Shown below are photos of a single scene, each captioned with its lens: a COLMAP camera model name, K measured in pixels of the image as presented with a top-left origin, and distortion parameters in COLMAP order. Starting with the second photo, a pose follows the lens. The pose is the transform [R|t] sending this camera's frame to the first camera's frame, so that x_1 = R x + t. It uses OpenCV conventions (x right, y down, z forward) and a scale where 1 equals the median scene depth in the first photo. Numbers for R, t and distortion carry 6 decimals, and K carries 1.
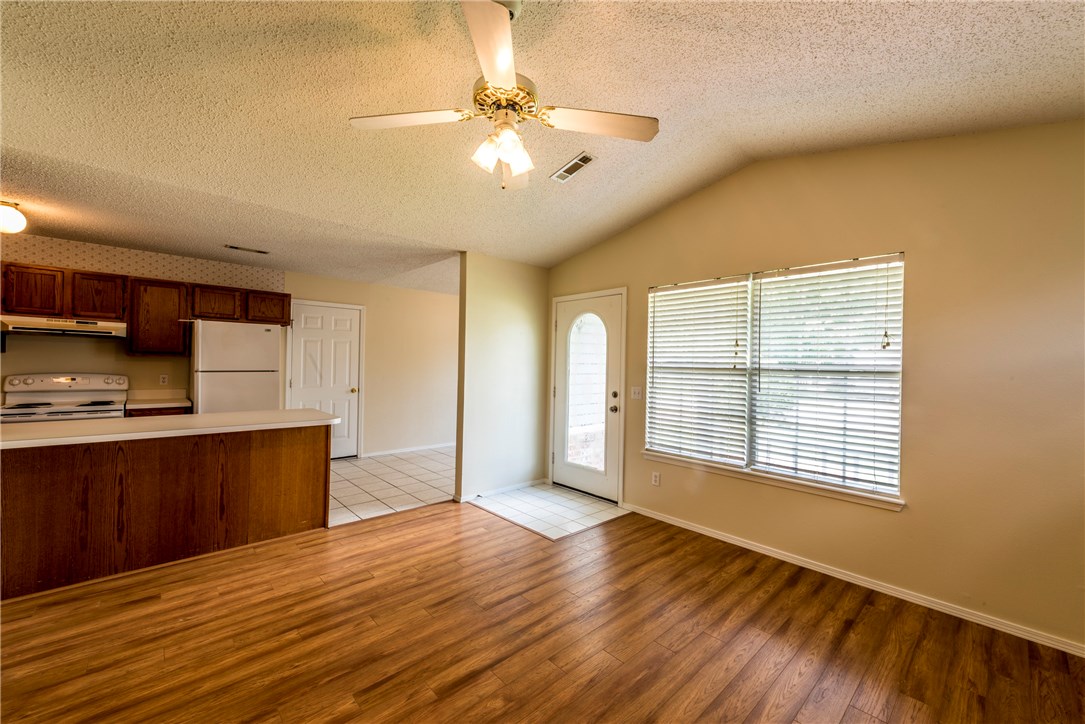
lens RADIAL K [[422.4, 0, 547.4], [0, 422.4, 360.8], [0, 0, 1]] dist [0.006957, -0.003120]
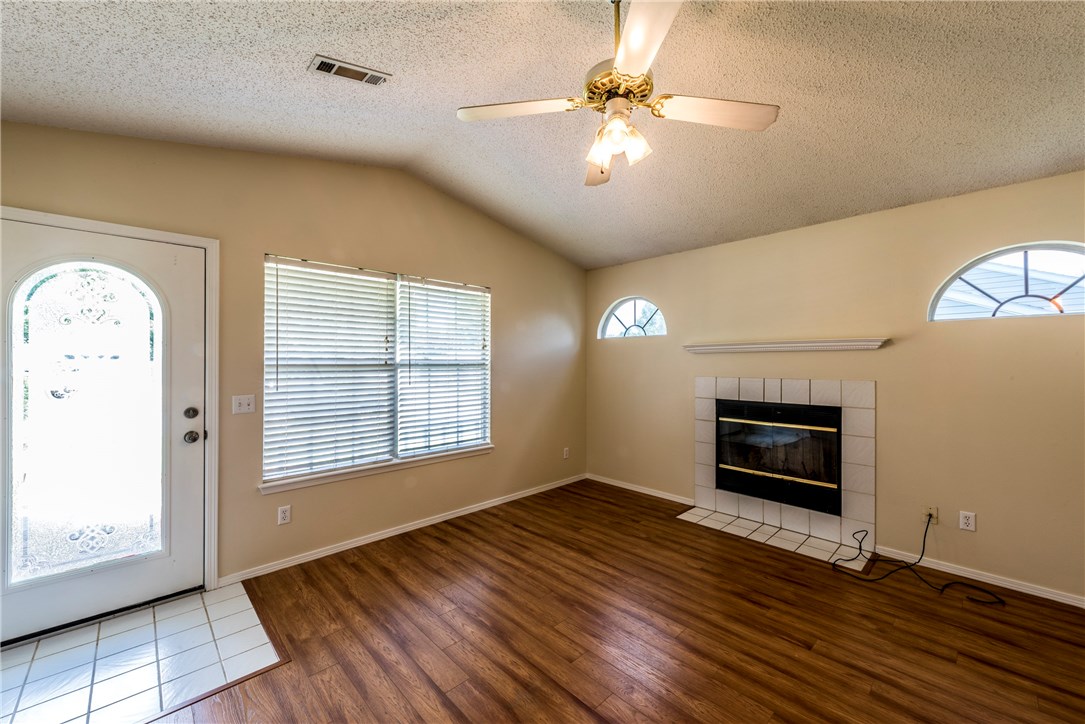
lens RADIAL K [[422.4, 0, 548.4], [0, 422.4, 360.7], [0, 0, 1]] dist [0.006957, -0.003120]
pose [[-0.026312, -0.014758, 0.999545, -0.629772], [-0.006551, 0.999872, 0.014590, -0.009014], [-0.999632, -0.006164, -0.026405, 0.700827]]
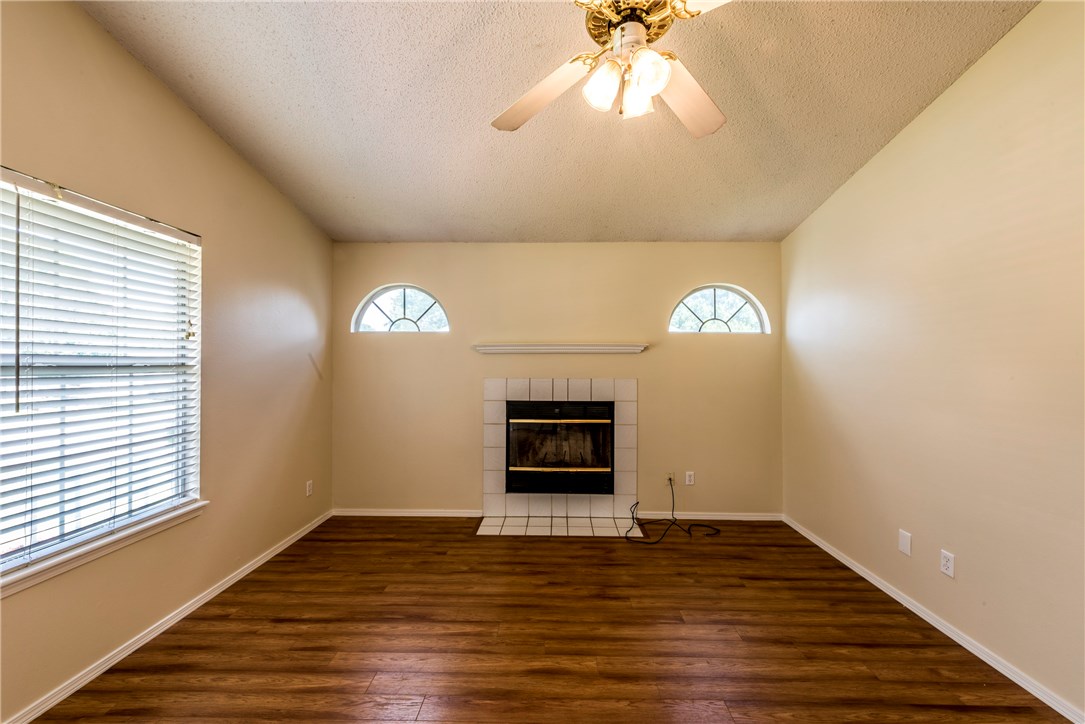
lens RADIAL K [[422.4, 0, 550.5], [0, 422.4, 361.9], [0, 0, 1]] dist [0.006957, -0.003120]
pose [[-0.725025, -0.020068, 0.688430, -0.310588], [-0.021771, 0.999744, 0.006215, -0.002658], [-0.688378, -0.010482, -0.725276, 0.972576]]
